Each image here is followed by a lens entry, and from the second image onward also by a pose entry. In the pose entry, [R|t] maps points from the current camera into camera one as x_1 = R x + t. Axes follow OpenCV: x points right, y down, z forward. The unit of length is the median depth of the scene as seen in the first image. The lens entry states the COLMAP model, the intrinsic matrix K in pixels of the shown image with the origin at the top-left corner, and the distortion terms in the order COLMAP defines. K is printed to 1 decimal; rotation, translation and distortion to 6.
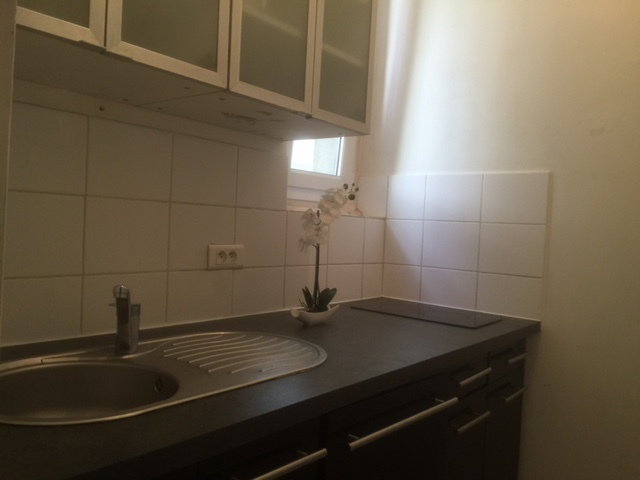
lens RADIAL K [[537.2, 0, 320.7], [0, 537.2, 241.7], [0, 0, 1]] dist [-0.012413, -0.004941]
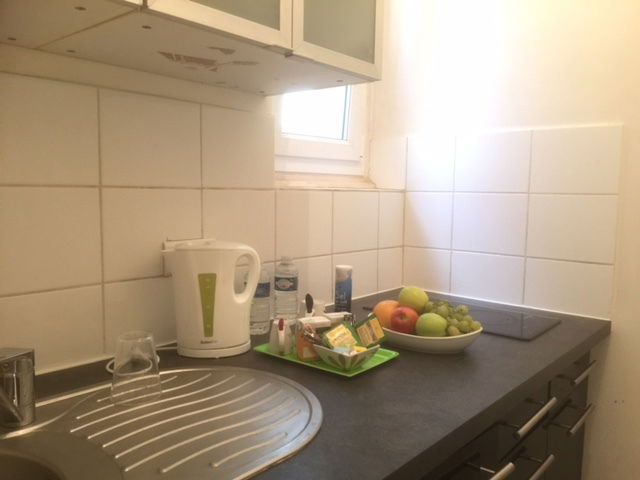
lens RADIAL K [[537.2, 0, 318.7], [0, 537.2, 237.6], [0, 0, 1]] dist [-0.012413, -0.004941]
pose [[0.998873, -0.030373, -0.036461, 0.027211], [0.032485, 0.997742, 0.058783, -0.034928], [0.034593, -0.059901, 0.997605, 0.268436]]
